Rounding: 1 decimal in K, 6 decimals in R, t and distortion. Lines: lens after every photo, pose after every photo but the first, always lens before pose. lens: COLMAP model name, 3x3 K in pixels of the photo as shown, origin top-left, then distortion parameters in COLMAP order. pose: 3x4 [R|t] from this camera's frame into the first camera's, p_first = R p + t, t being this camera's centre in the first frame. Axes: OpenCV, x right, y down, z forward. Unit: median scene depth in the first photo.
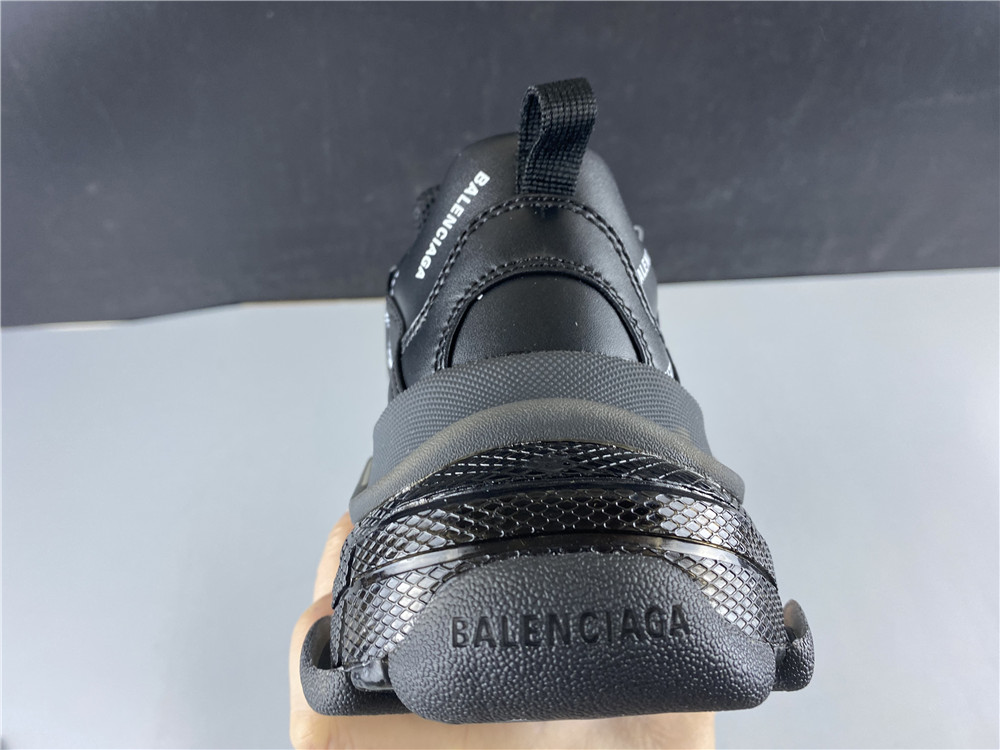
lens RADIAL K [[834.0, 0, 500.0], [0, 834.0, 375.0], [0, 0, 1]] dist [0.242132, -0.001958]
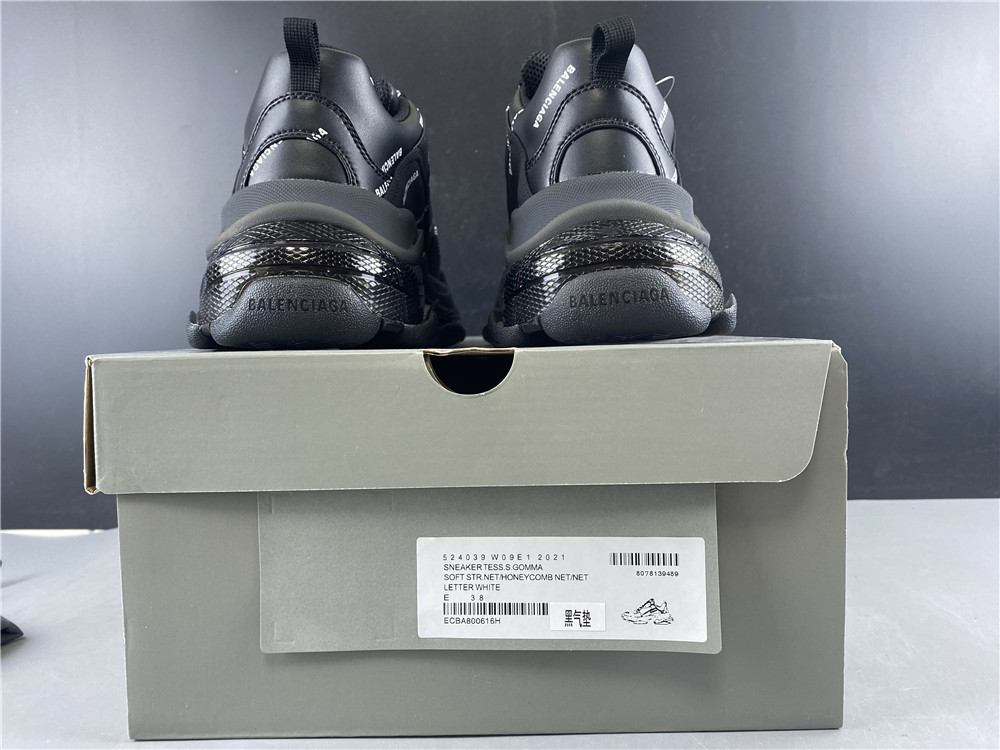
lens RADIAL K [[818.9, 0, 500.0], [0, 818.9, 375.0], [0, 0, 1]] dist [0.004007, -0.050709]
pose [[0.997842, -0.015207, -0.063873, -0.076833], [0.032265, 0.960815, 0.275307, -0.101668], [0.057183, -0.276774, 0.959232, -0.916057]]
